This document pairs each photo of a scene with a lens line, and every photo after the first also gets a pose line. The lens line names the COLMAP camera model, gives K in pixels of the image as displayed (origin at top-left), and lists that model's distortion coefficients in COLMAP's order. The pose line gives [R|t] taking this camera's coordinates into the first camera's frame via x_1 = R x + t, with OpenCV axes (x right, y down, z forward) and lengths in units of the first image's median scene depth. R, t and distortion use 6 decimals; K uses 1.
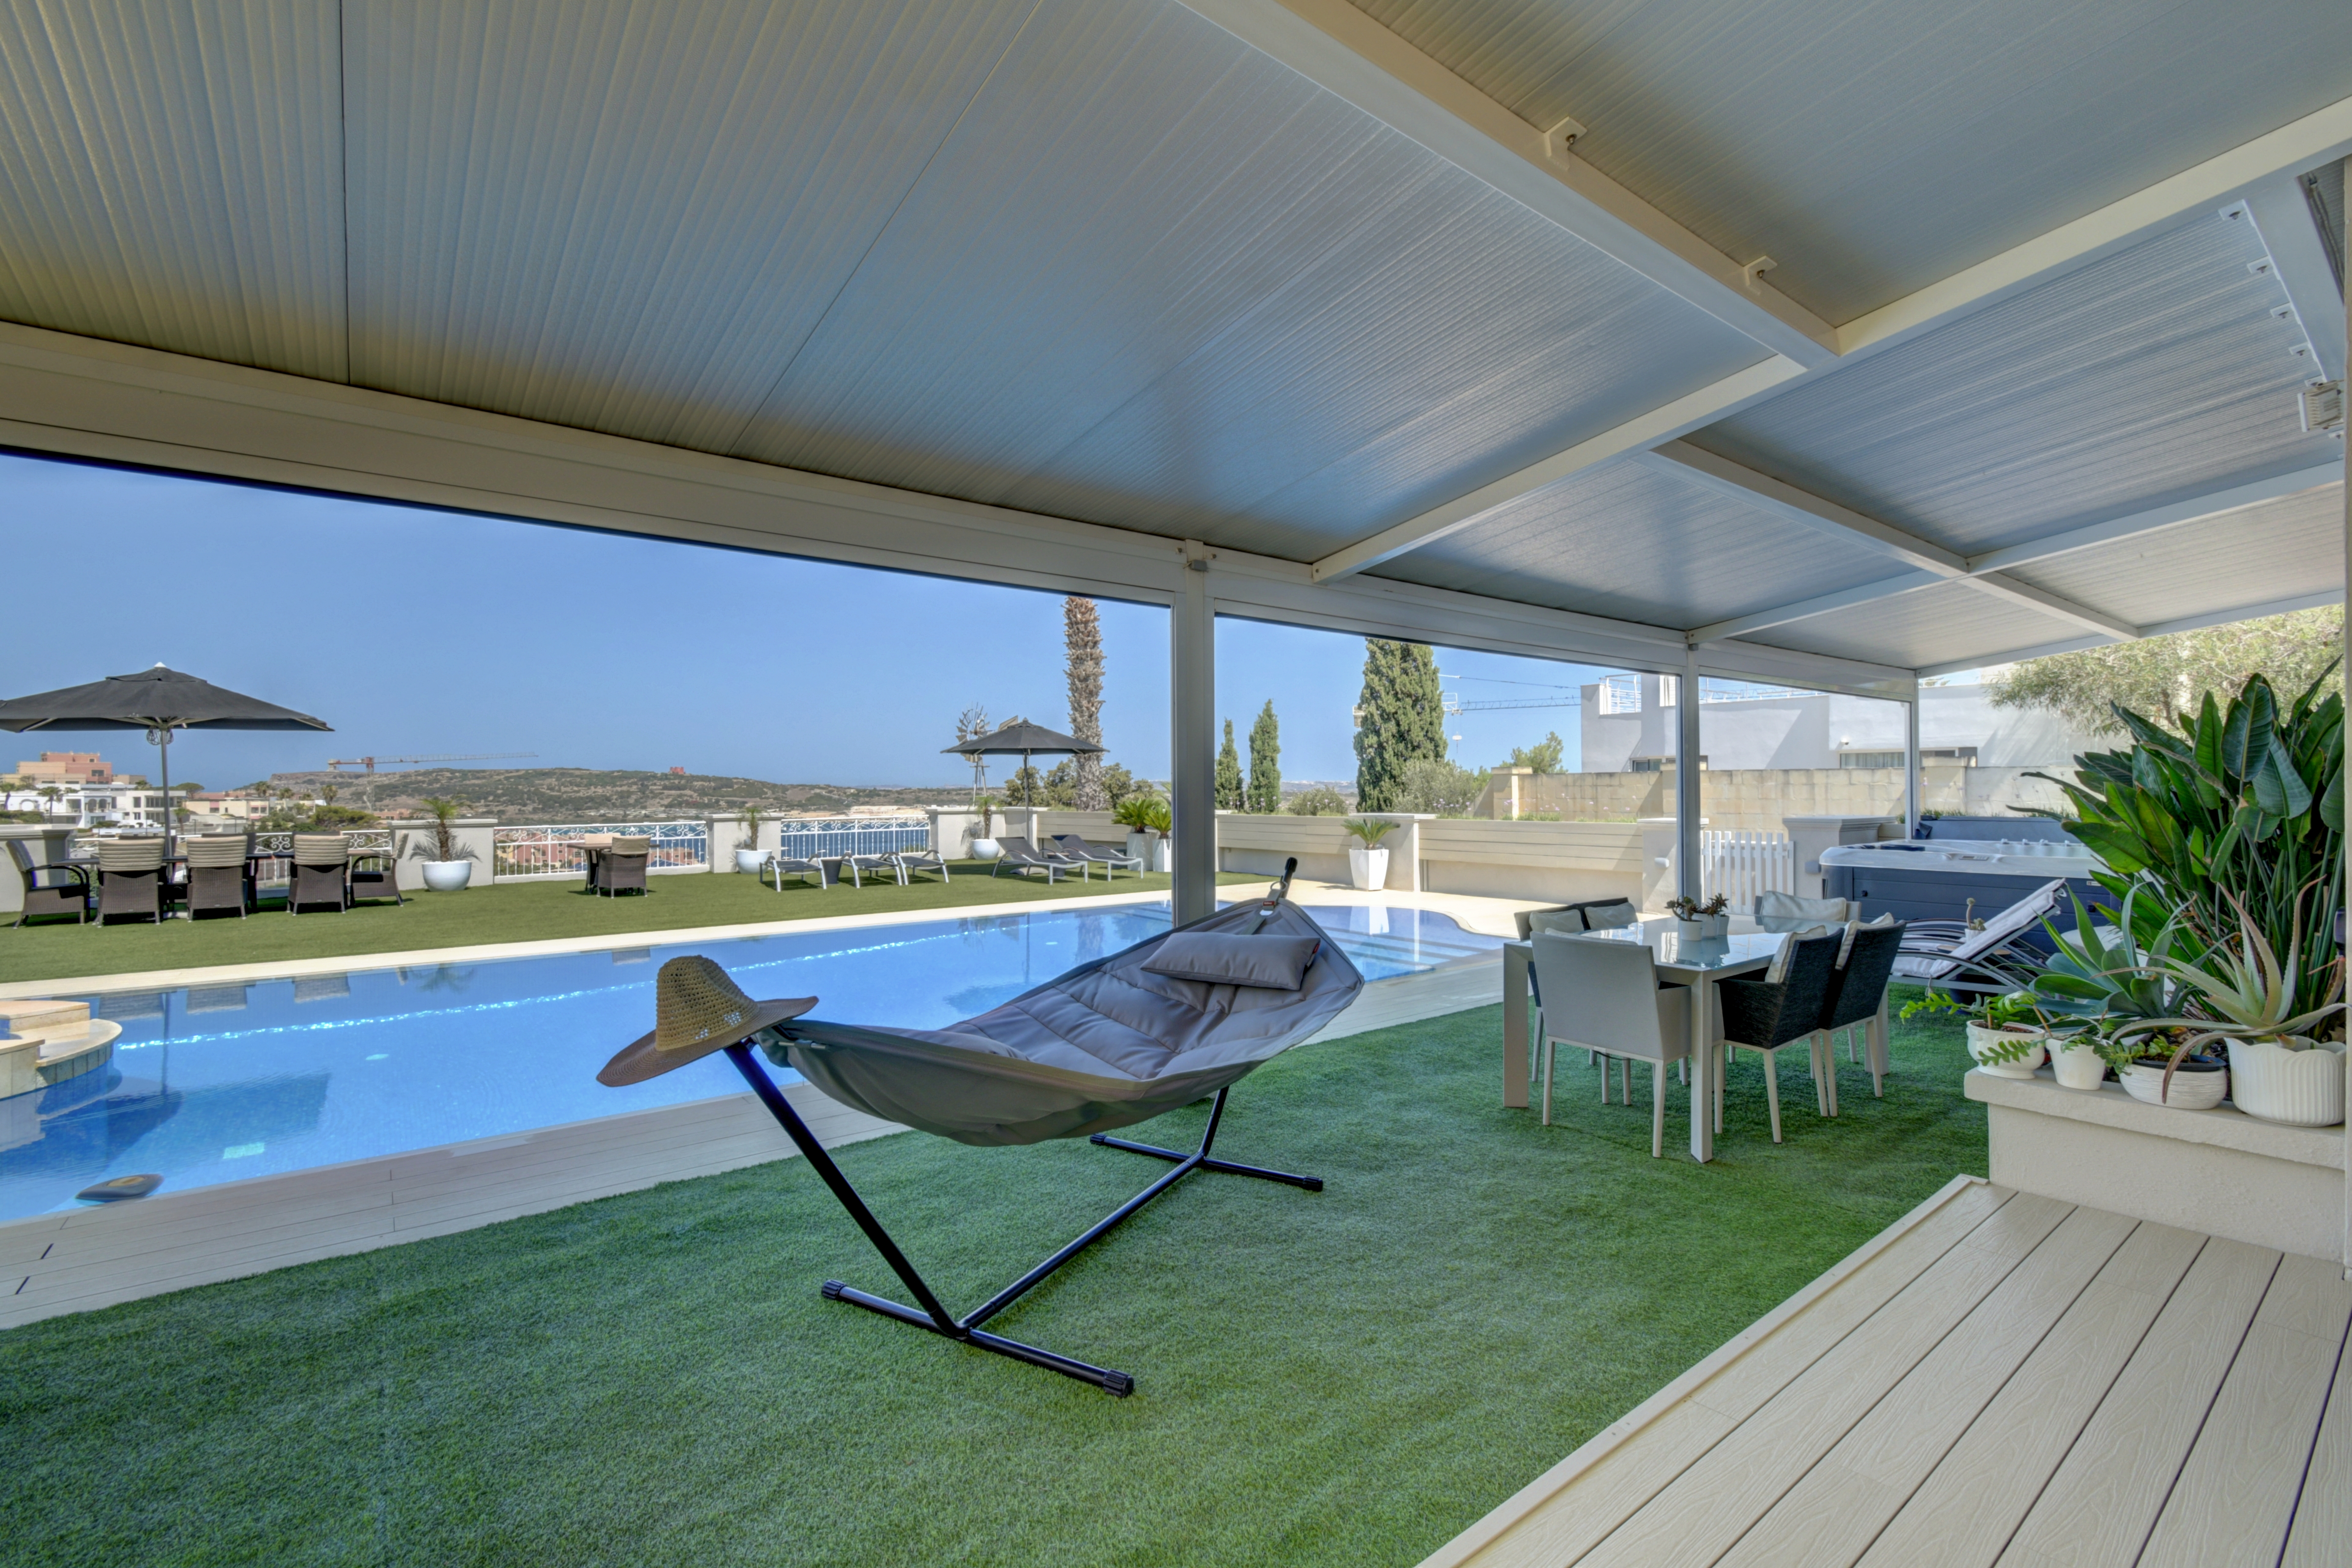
lens RADIAL K [[1026.6, 0, 1182.3], [0, 1026.6, 788.5], [0, 0, 1]] dist [0.001321, 0.000254]
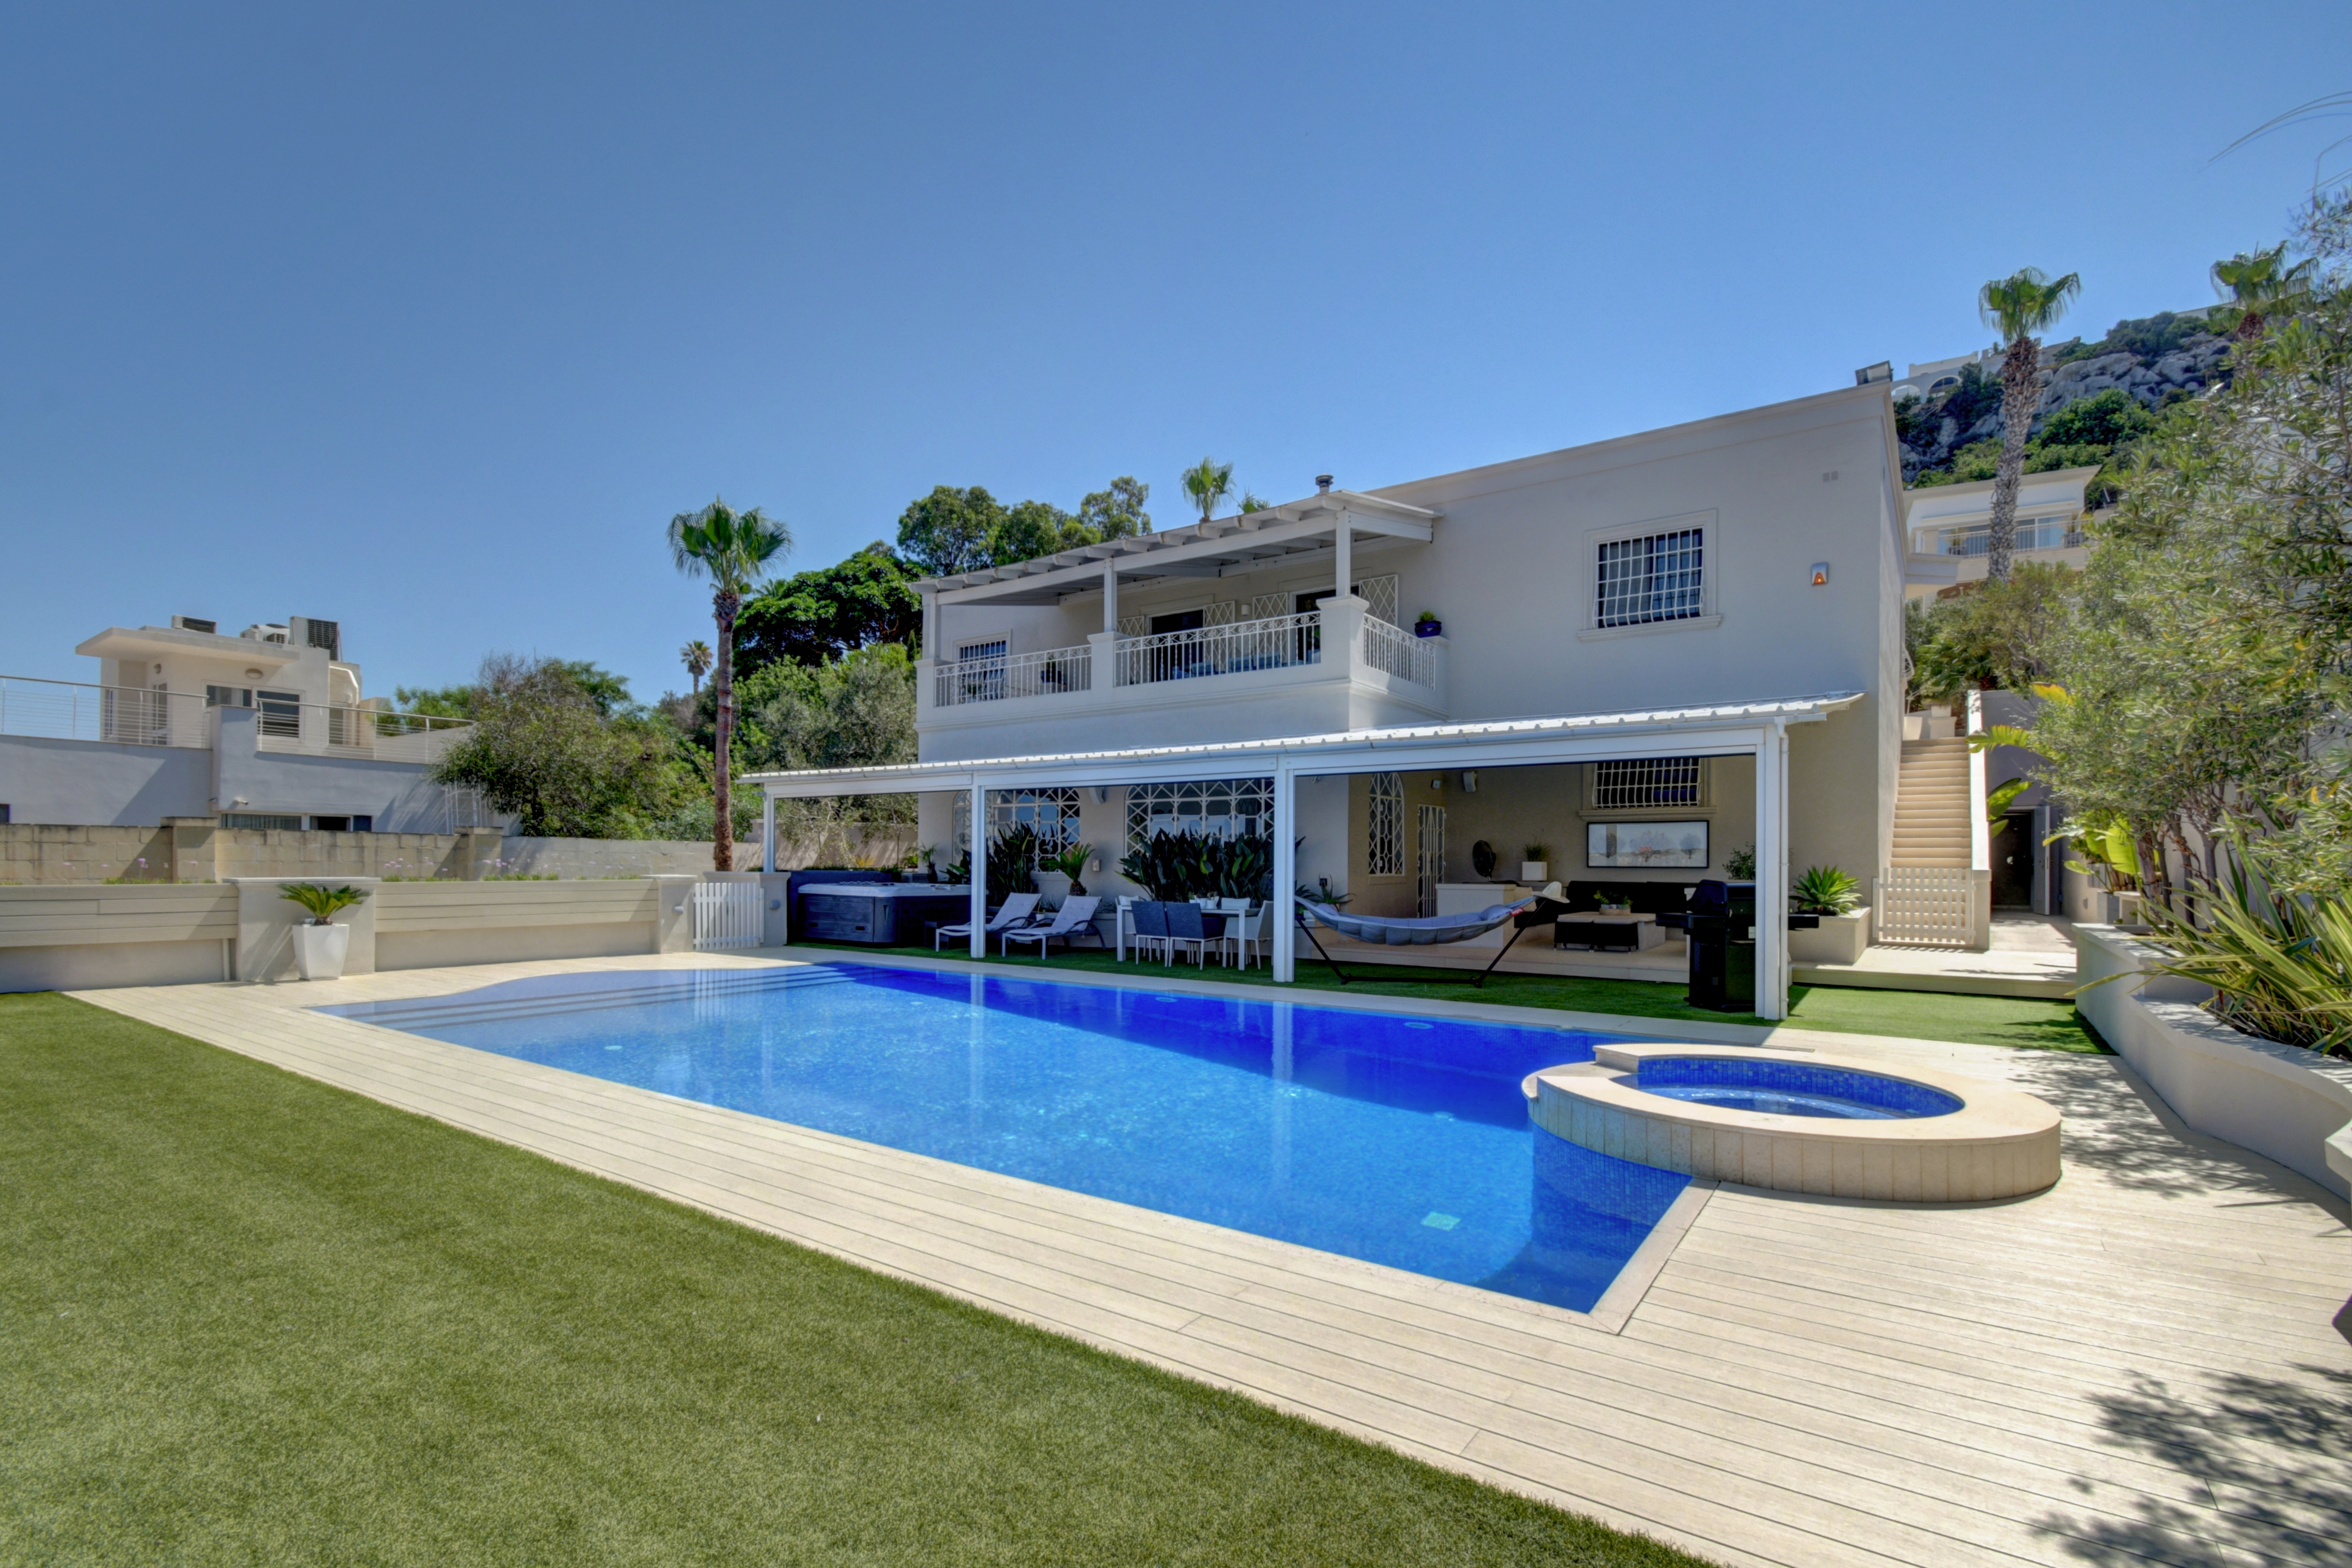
lens RADIAL K [[1078.1, 0, 1183.0], [0, 1078.1, 855.9], [0, 0, 1]] dist [-0.000222, -0.000113]
pose [[-0.294297, 0.010028, 0.955661, -0.489447], [-0.006962, 0.999896, -0.012636, 0.009720], [-0.955689, -0.010372, -0.294196, 0.411642]]
